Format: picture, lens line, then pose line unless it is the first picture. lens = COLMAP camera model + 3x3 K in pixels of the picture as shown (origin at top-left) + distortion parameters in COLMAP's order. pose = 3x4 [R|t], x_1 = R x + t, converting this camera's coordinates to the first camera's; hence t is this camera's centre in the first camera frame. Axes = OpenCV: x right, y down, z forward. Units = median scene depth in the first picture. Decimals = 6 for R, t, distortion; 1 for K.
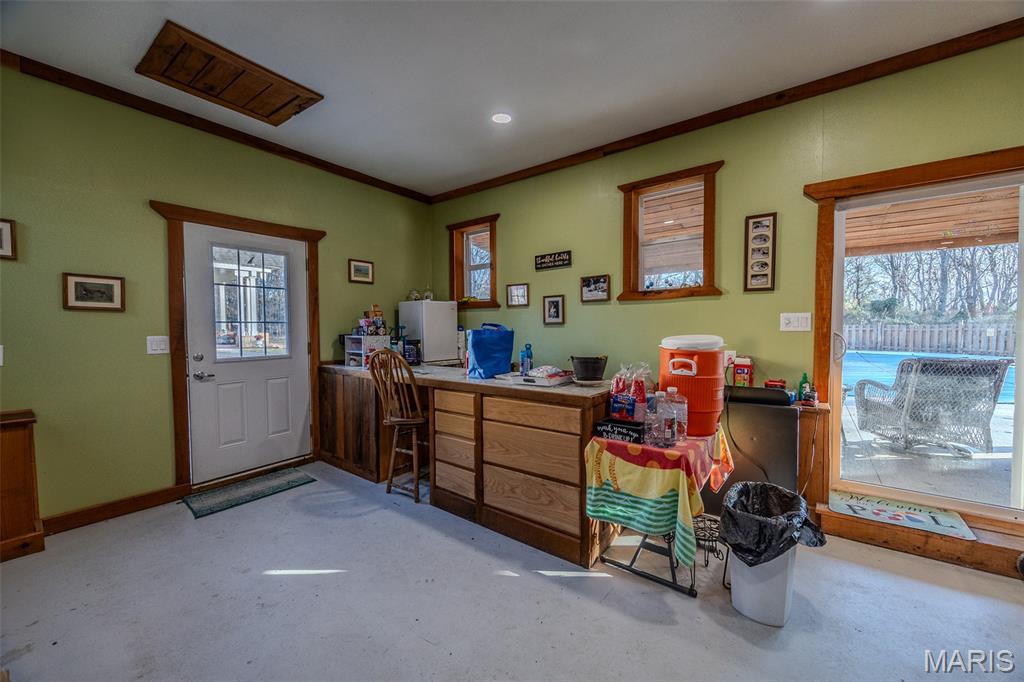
lens RADIAL K [[387.9, 0, 512.6], [0, 387.9, 340.5], [0, 0, 1]] dist [-0.002773, 0.000094]
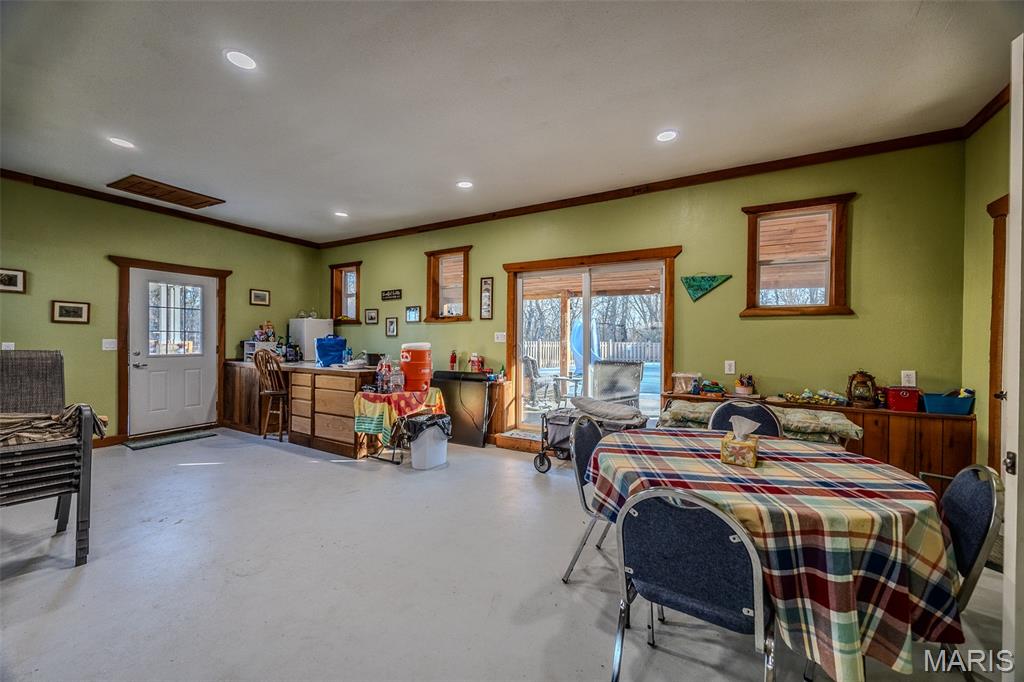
lens RADIAL K [[387.9, 0, 513.2], [0, 387.9, 341.4], [0, 0, 1]] dist [-0.002773, 0.000094]
pose [[0.991852, 0.015078, 0.126500, 0.497315], [-0.011201, 0.999447, -0.031301, 0.027244], [-0.126902, 0.029629, 0.991473, -0.741422]]
